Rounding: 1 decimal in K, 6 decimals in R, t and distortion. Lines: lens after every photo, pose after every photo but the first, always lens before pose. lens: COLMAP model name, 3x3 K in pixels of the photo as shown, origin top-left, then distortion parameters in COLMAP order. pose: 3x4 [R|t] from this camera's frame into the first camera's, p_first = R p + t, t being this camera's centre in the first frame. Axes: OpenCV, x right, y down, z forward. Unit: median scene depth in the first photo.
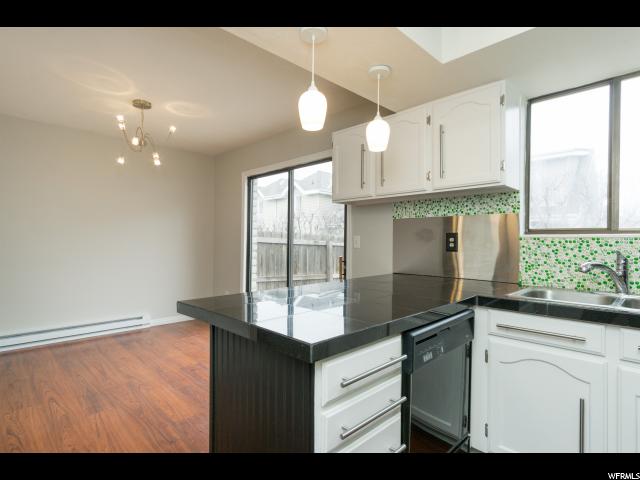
lens RADIAL K [[343.1, 0, 317.3], [0, 343.1, 241.5], [0, 0, 1]] dist [0.003425, 0.003298]
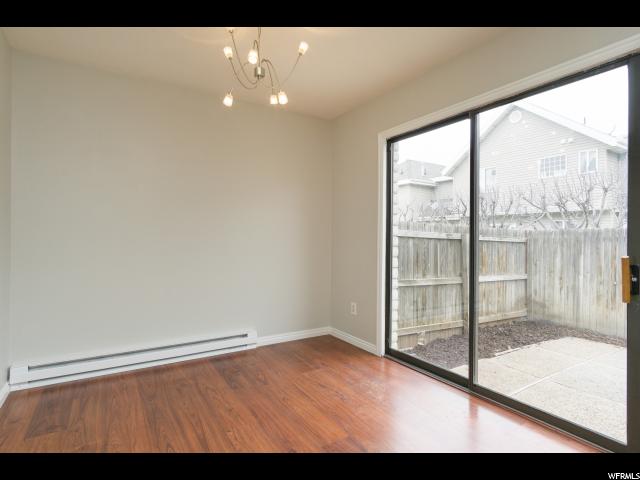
lens RADIAL K [[343.1, 0, 316.7], [0, 343.1, 236.8], [0, 0, 1]] dist [0.003425, 0.003298]
pose [[0.975934, -0.007003, -0.217954, -0.221884], [0.006377, 0.999973, -0.003574, 0.010885], [0.217973, 0.002098, 0.975952, 0.339303]]
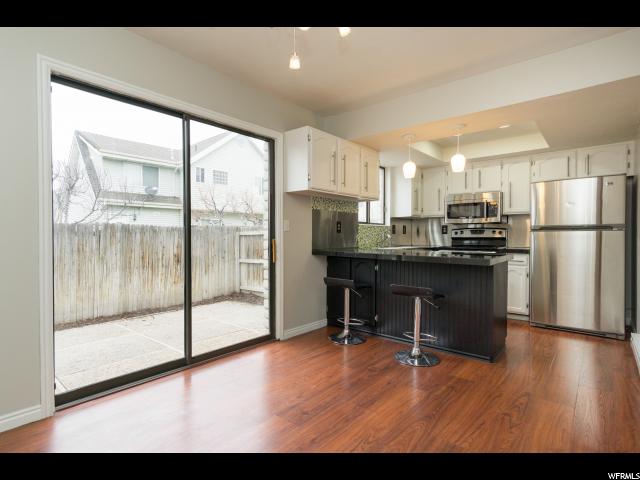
lens RADIAL K [[343.1, 0, 318.4], [0, 343.1, 241.9], [0, 0, 1]] dist [0.003425, 0.003298]
pose [[-0.111685, -0.025741, 0.993410, -0.804860], [-0.000479, 0.999666, 0.025849, 0.020206], [-0.993744, 0.002411, -0.111660, 0.827616]]
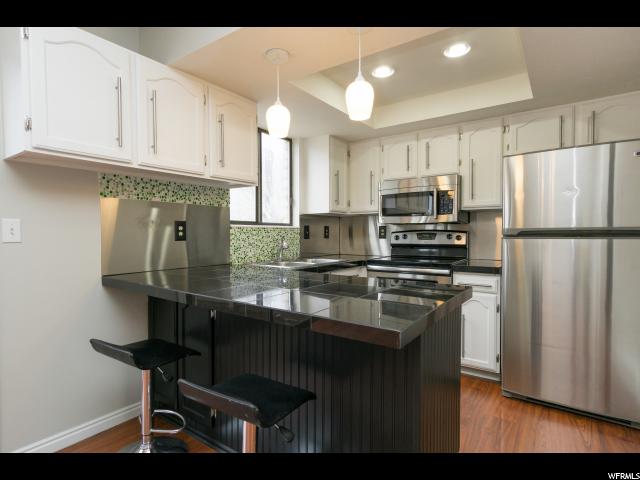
lens RADIAL K [[343.1, 0, 320.1], [0, 343.1, 242.0], [0, 0, 1]] dist [0.003425, 0.003298]
pose [[-0.183727, -0.034865, 0.982359, -0.392230], [0.000429, 0.999368, 0.035549, -0.000651], [-0.982977, 0.006953, -0.183596, 0.512062]]
